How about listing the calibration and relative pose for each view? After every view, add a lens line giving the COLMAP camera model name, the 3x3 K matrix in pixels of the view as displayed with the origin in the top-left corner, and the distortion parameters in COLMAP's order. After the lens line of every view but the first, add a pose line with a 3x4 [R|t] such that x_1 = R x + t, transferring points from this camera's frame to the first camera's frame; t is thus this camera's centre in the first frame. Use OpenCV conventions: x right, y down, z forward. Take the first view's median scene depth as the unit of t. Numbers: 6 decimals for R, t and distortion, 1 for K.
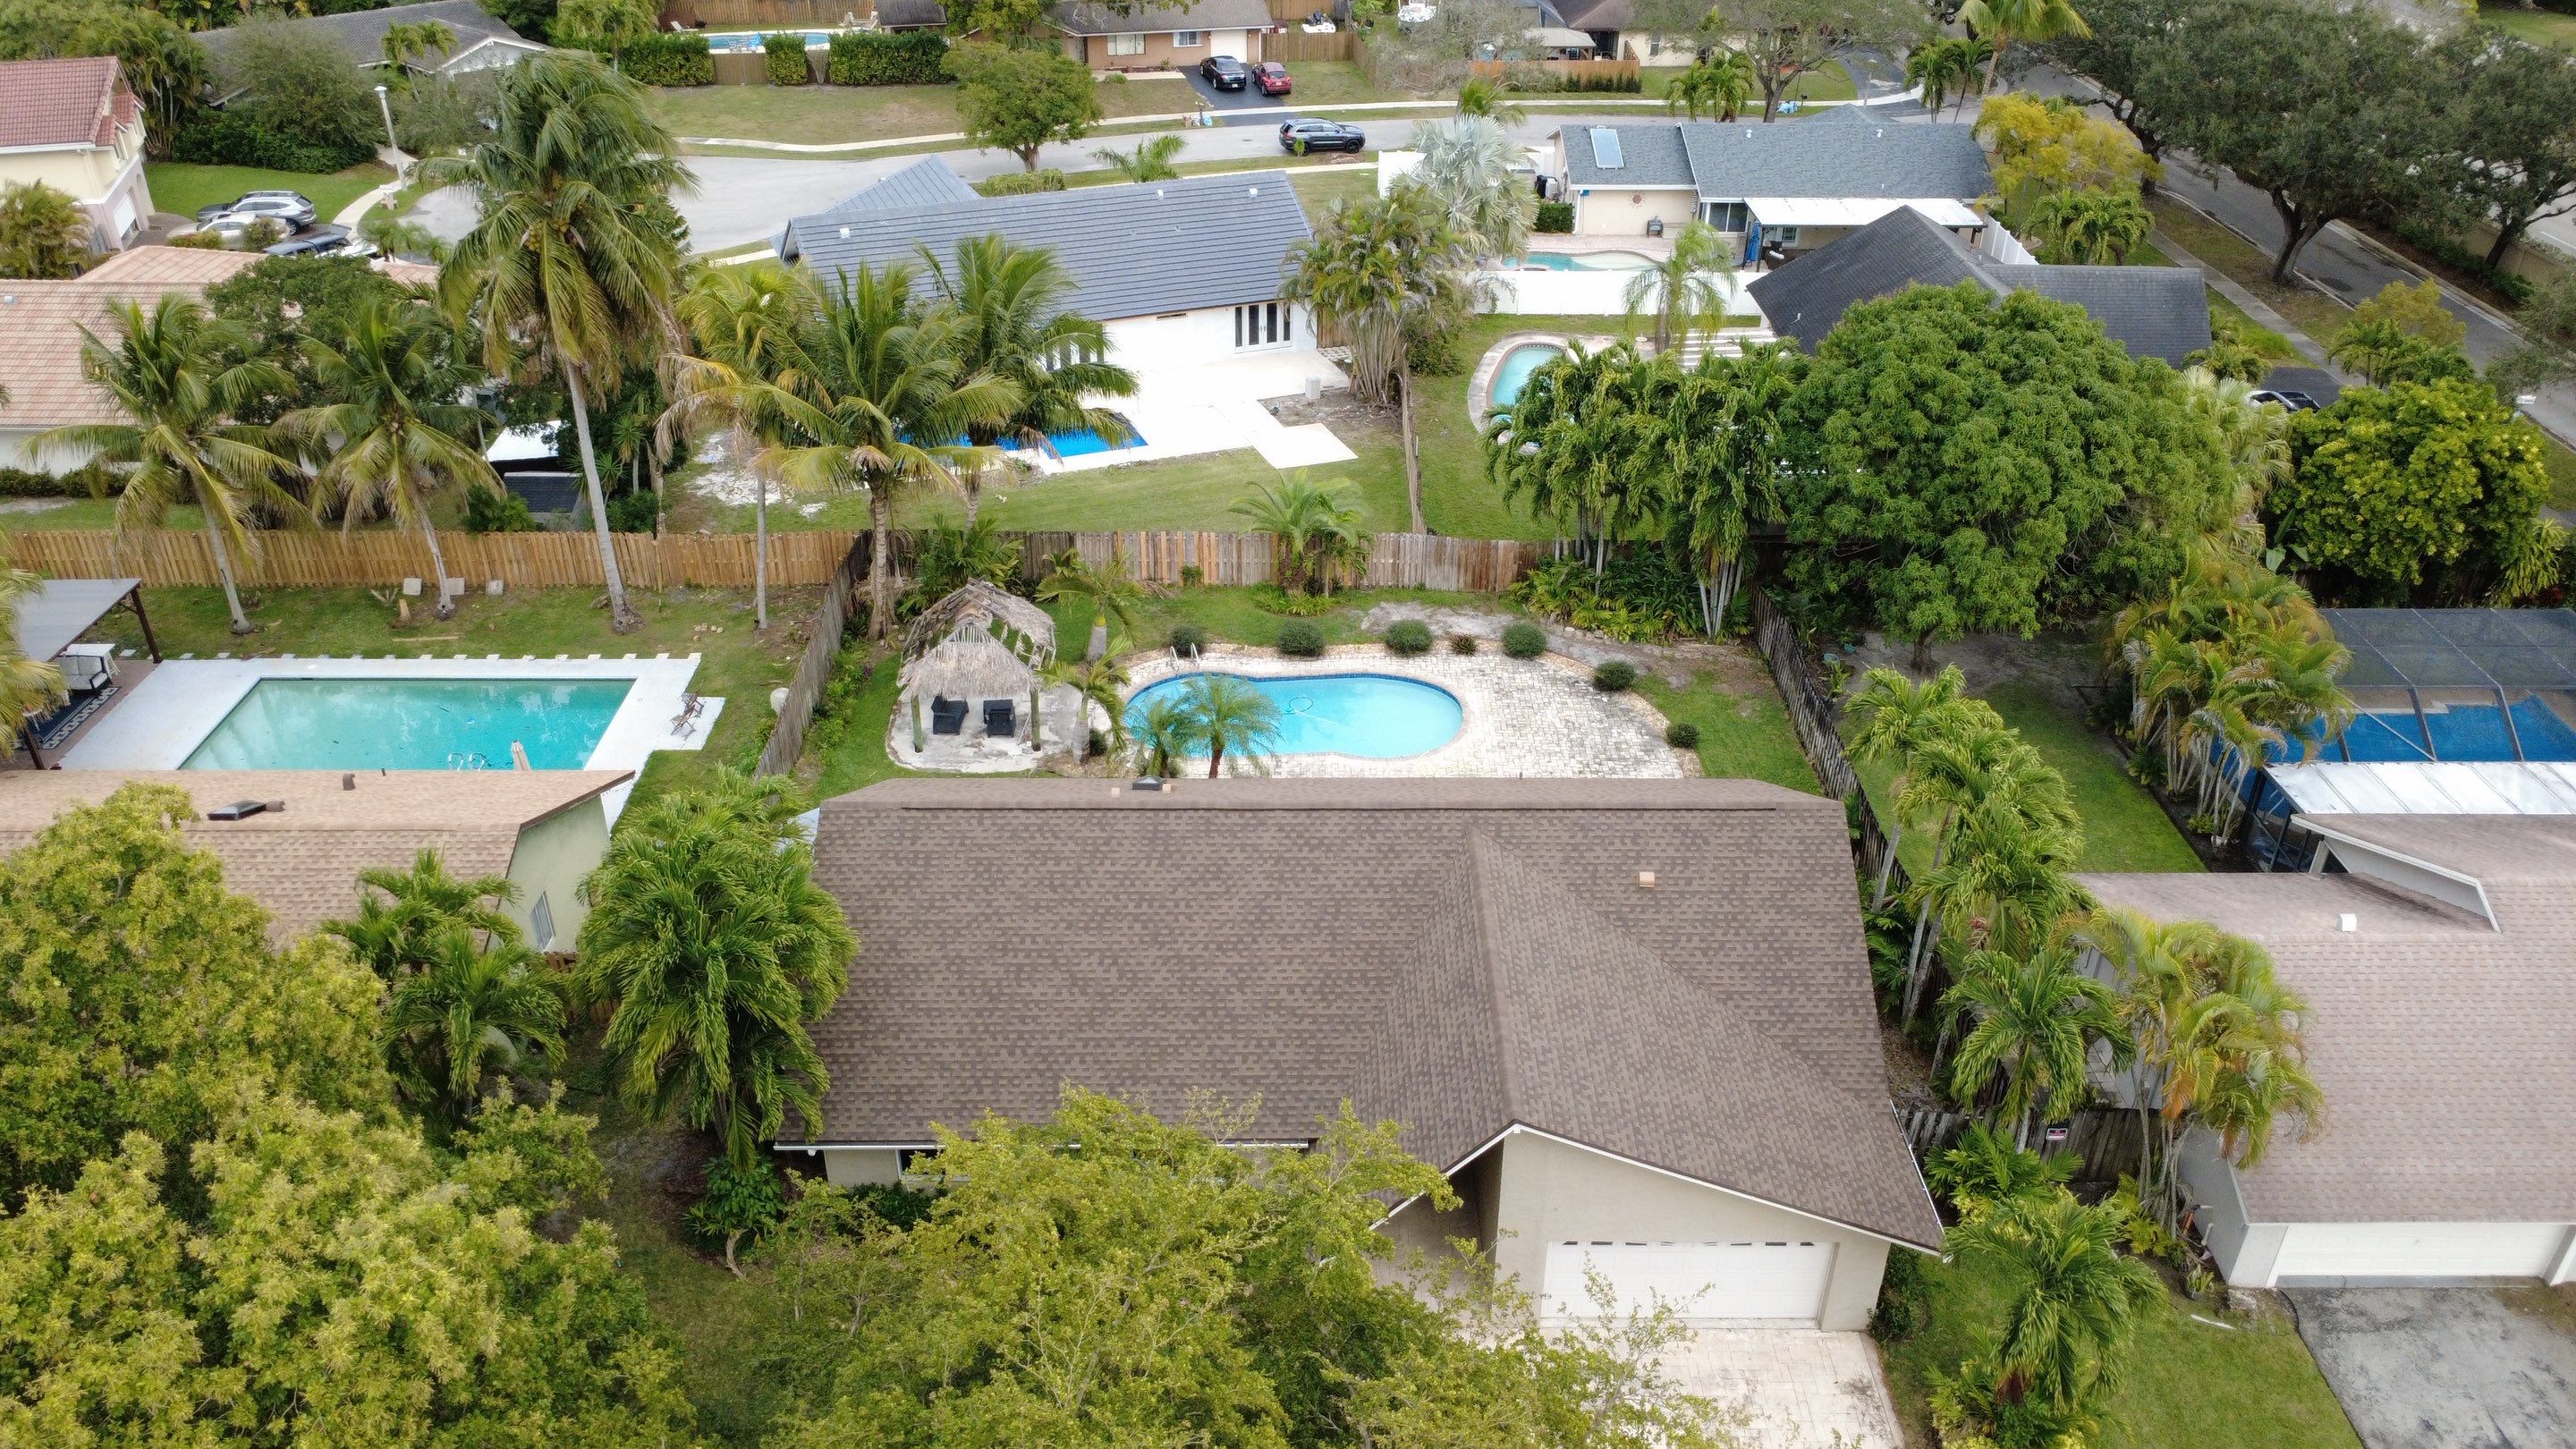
lens RADIAL K [[1880.8, 0, 1294.4], [0, 1880.8, 715.2], [0, 0, 1]] dist [0.003461, 0.007139]
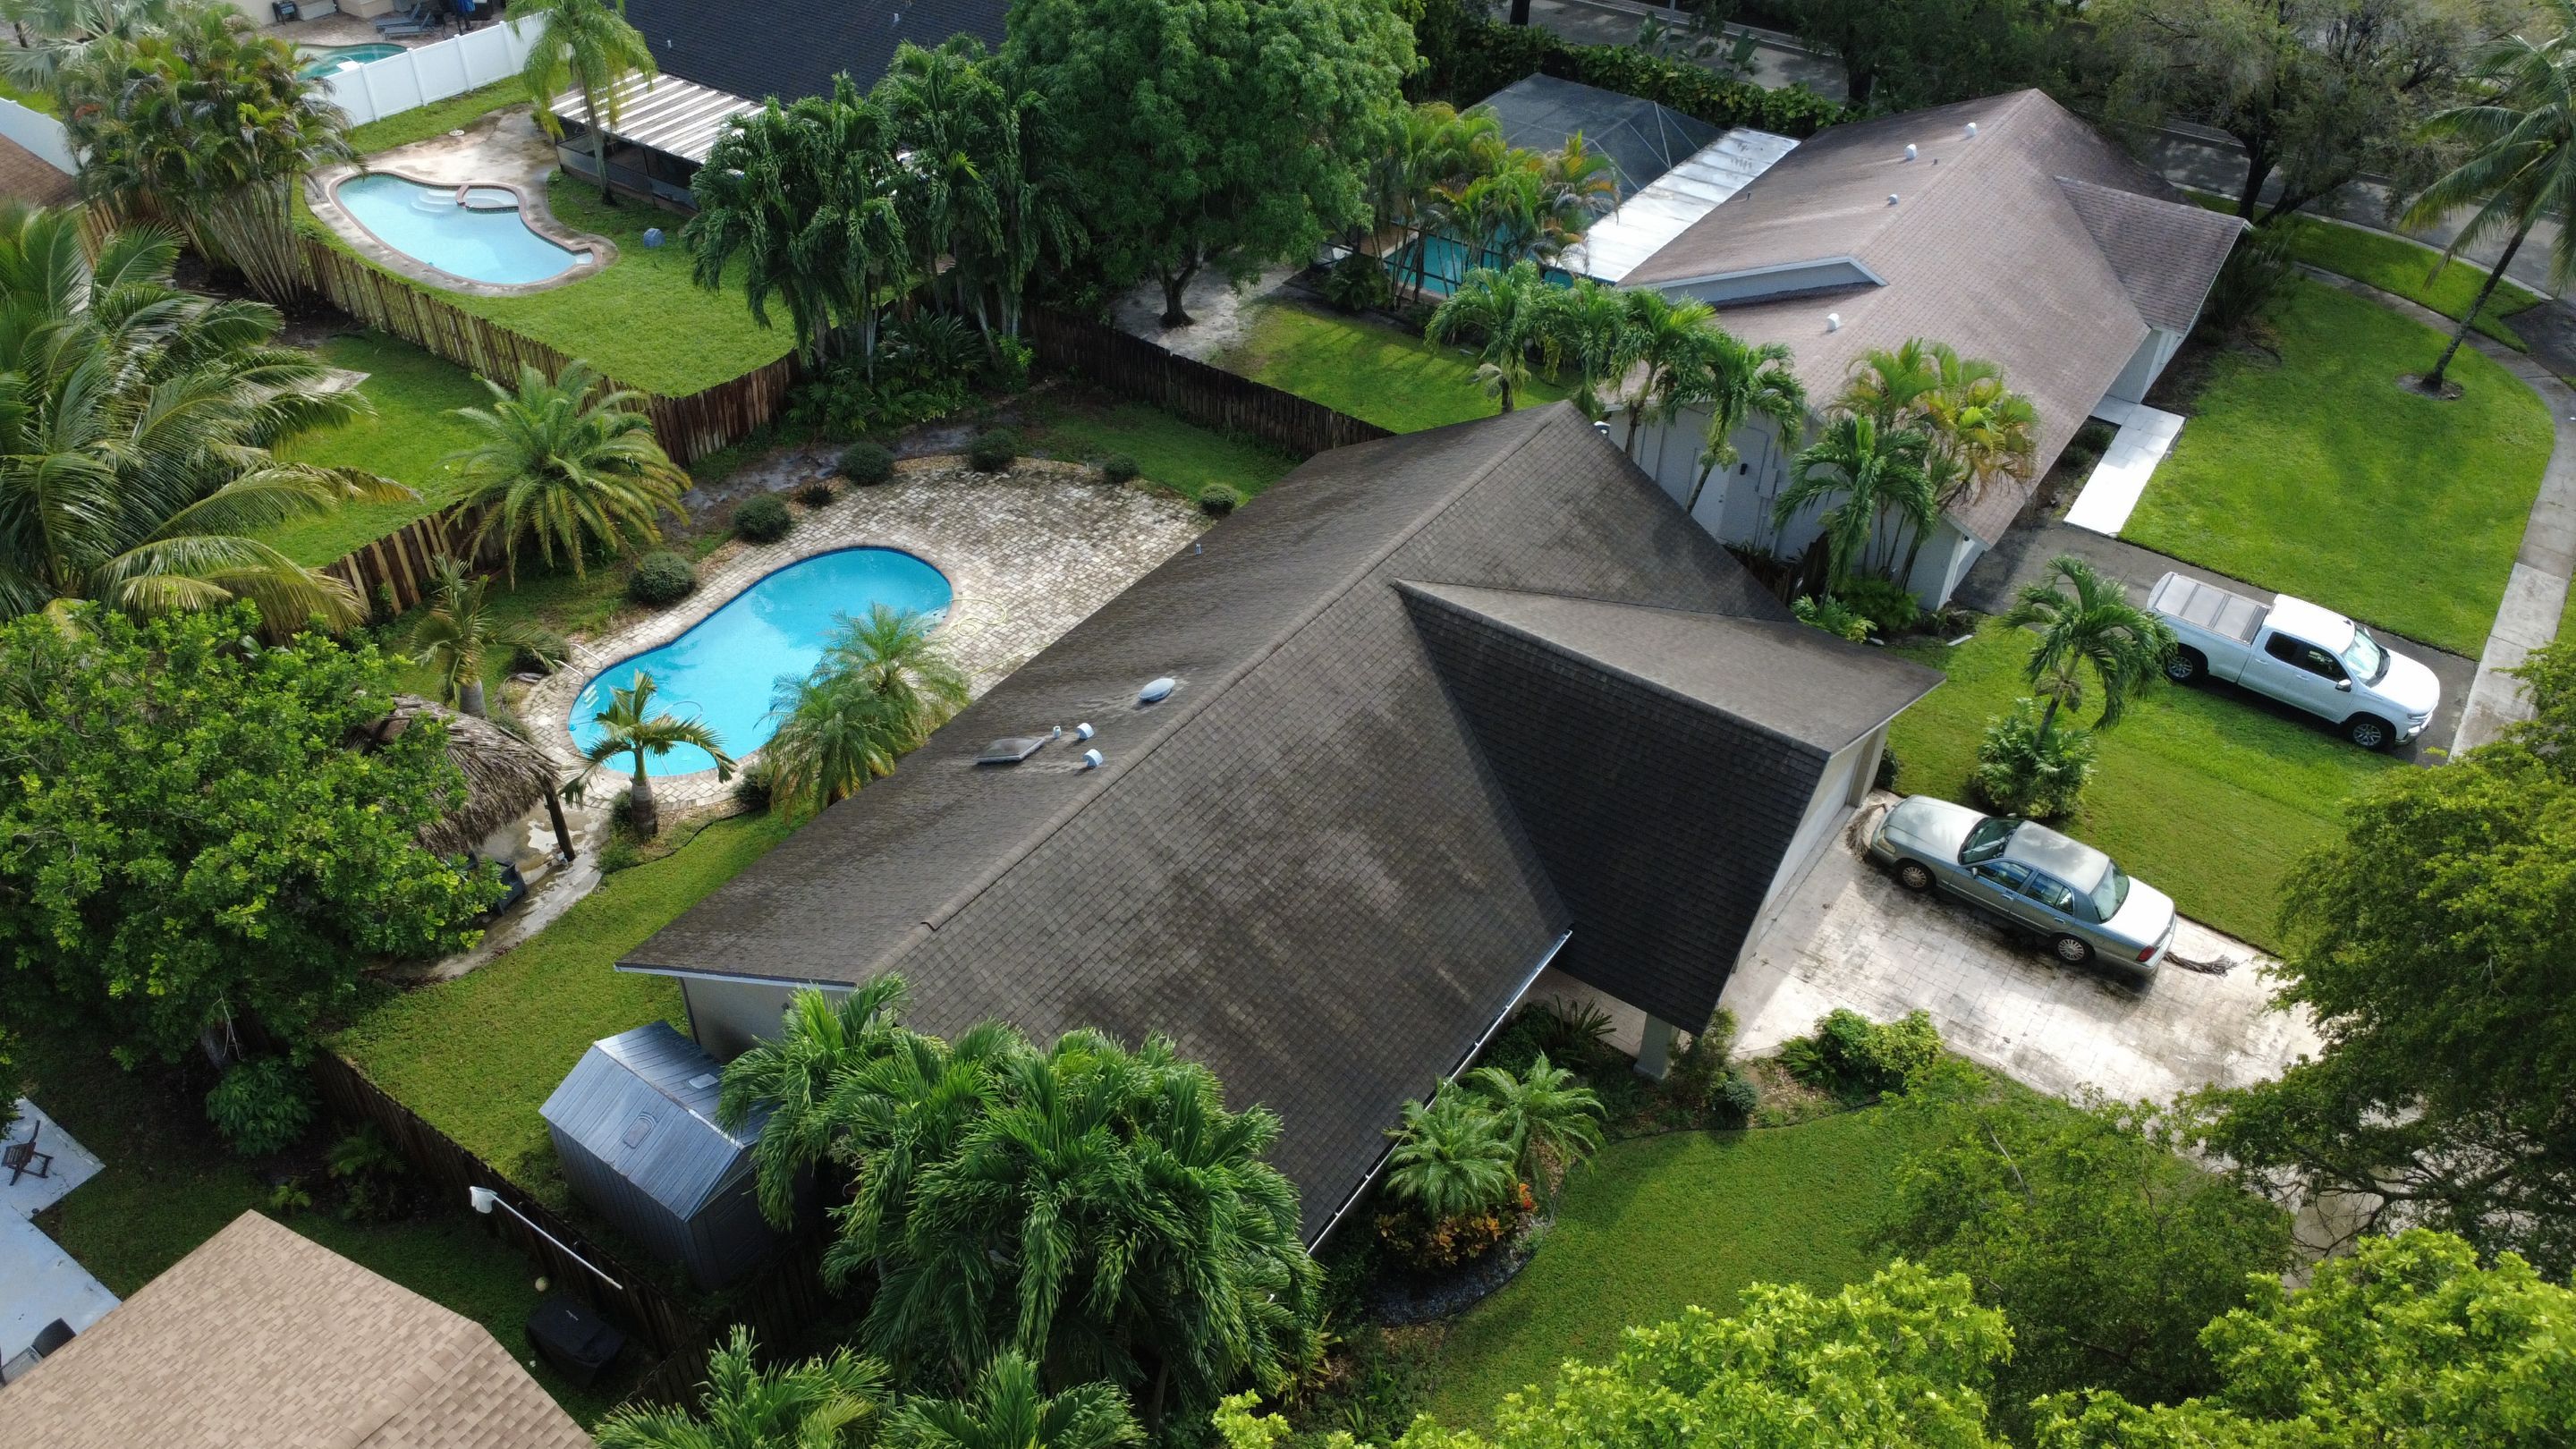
lens RADIAL K [[1900.0, 0, 1298.0], [0, 1900.0, 699.3], [0, 0, 1]] dist [0.011656, -0.014234]
pose [[0.572620, -0.494668, 0.653766, -0.385750], [0.402804, 0.864317, 0.301172, -0.128617], [-0.714041, 0.090882, 0.694180, 0.271601]]
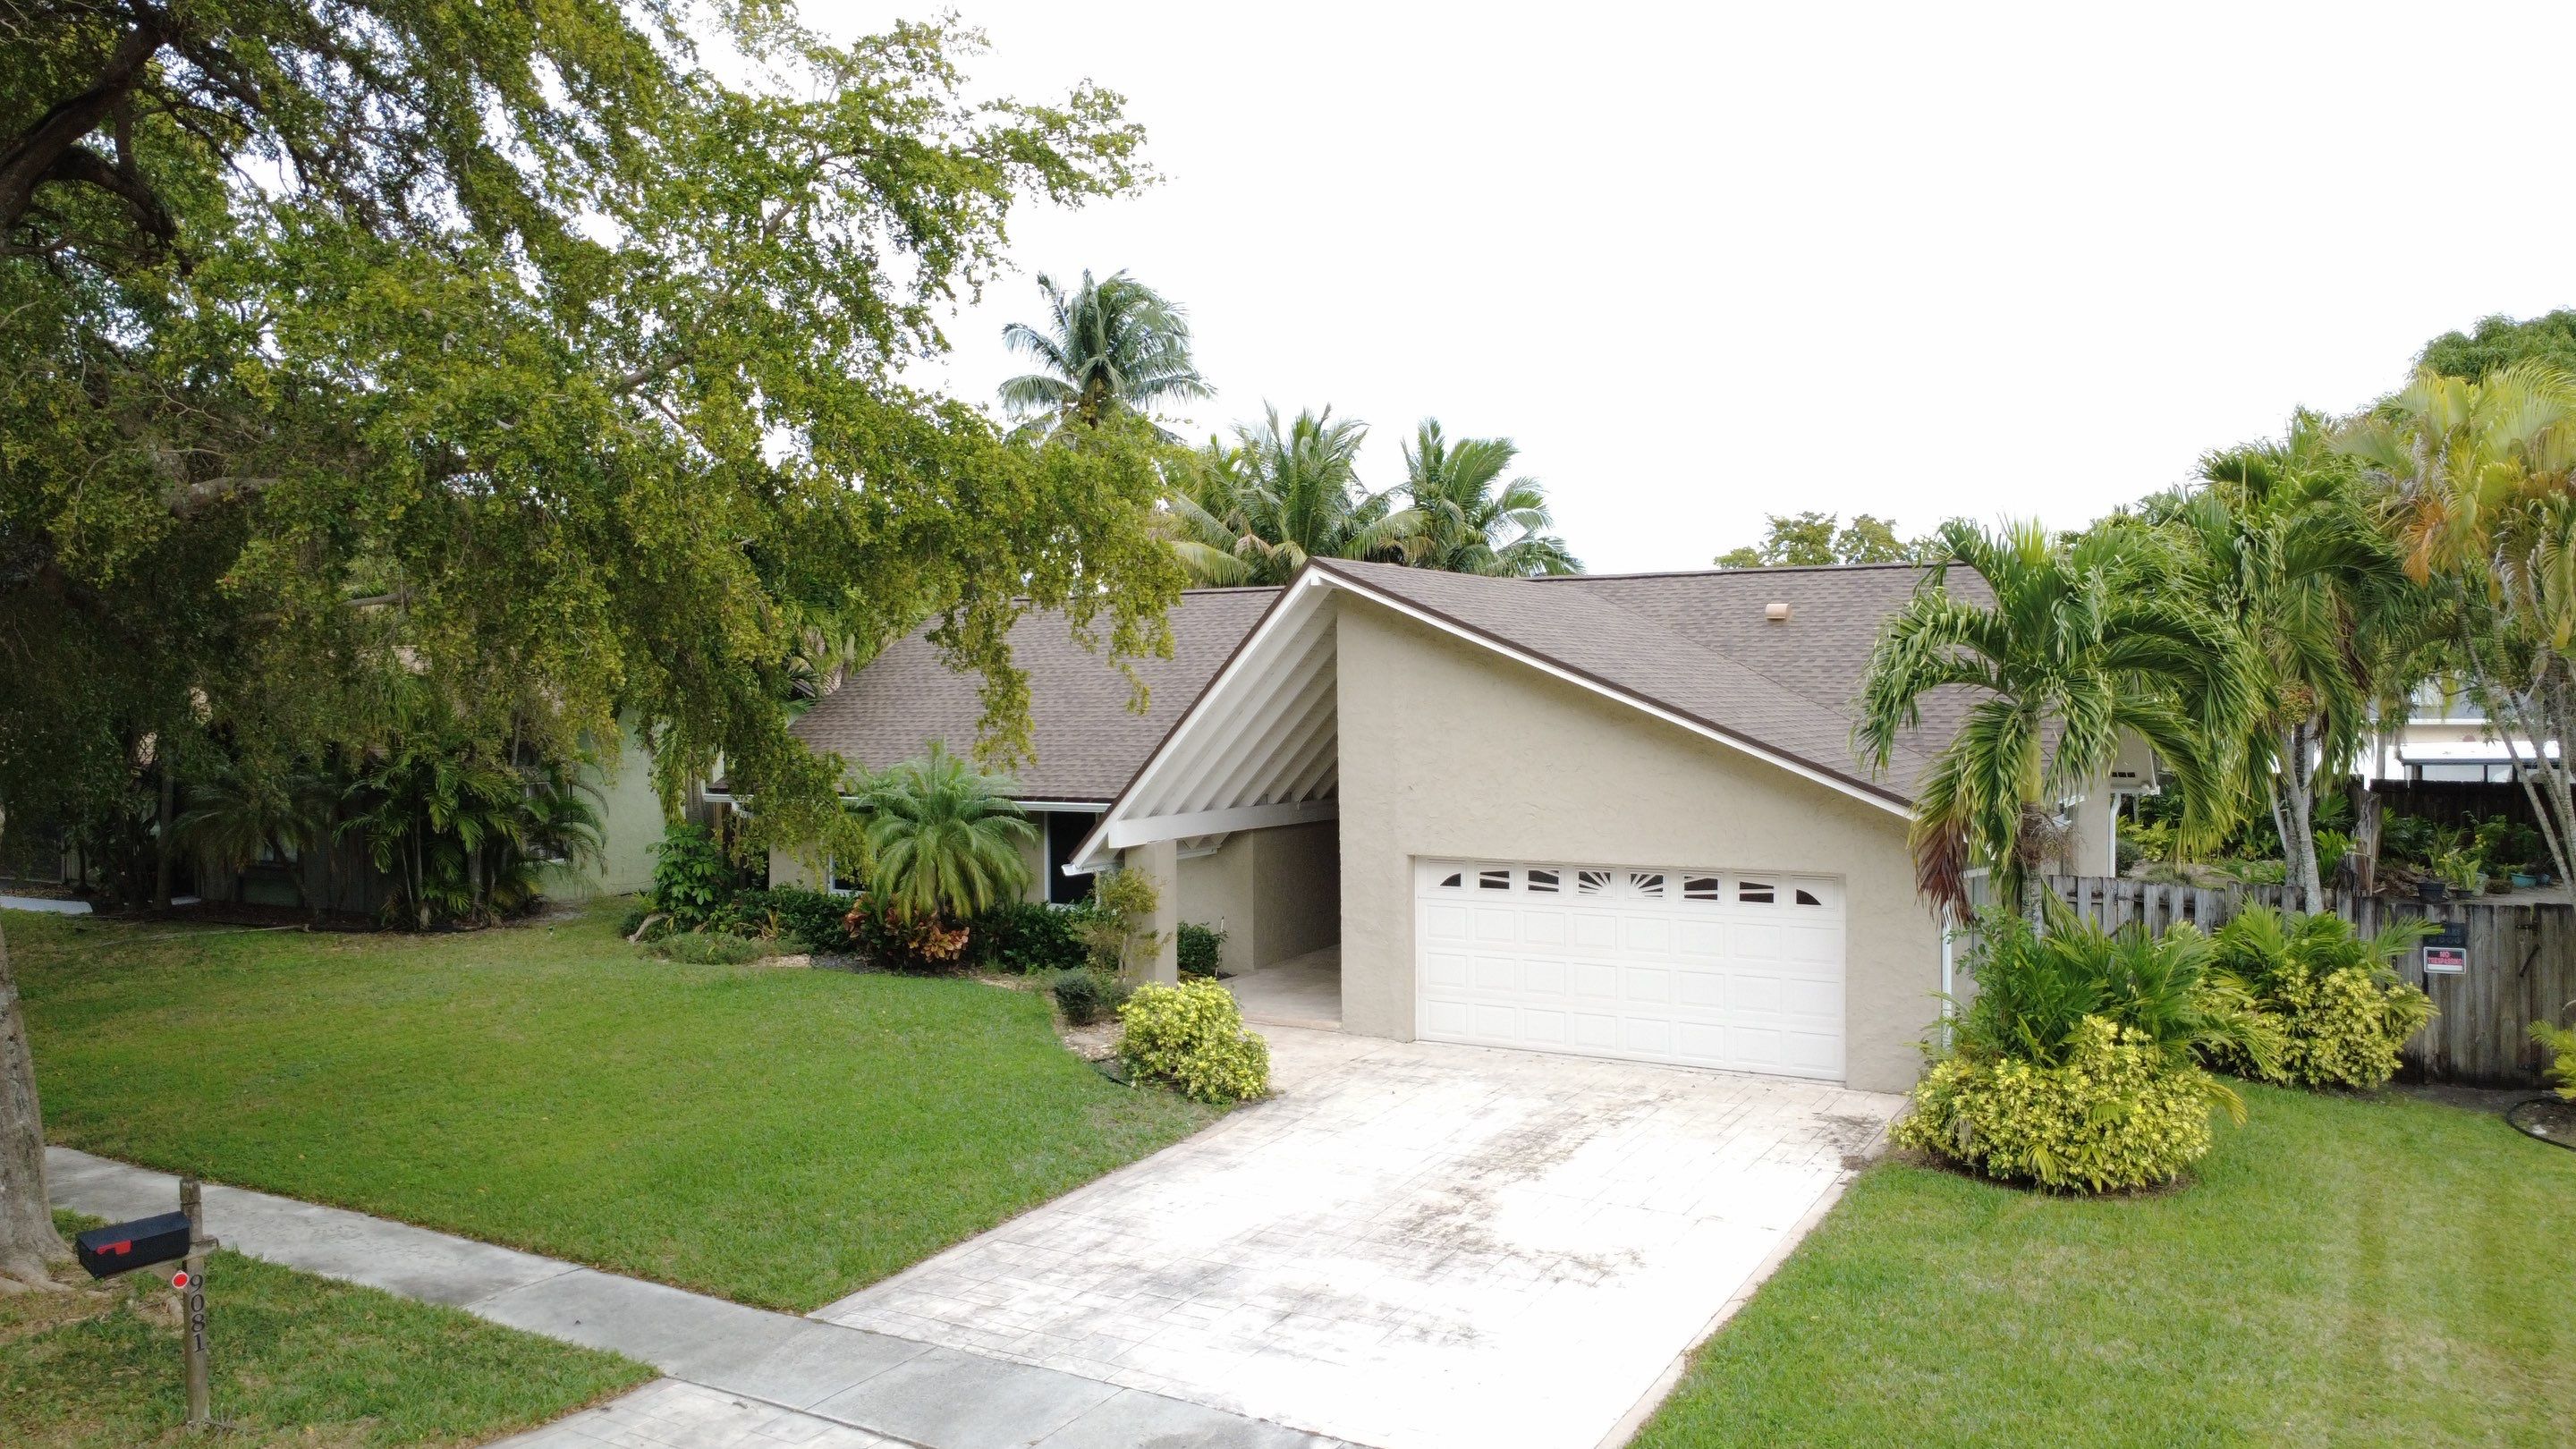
lens RADIAL K [[1880.8, 0, 1294.5], [0, 1880.8, 714.7], [0, 0, 1]] dist [0.003461, 0.007139]
pose [[0.861166, -0.001908, -0.508320, 0.262134], [-0.251128, 0.867841, -0.428703, 0.316504], [0.441959, 0.496838, 0.746876, 0.272433]]
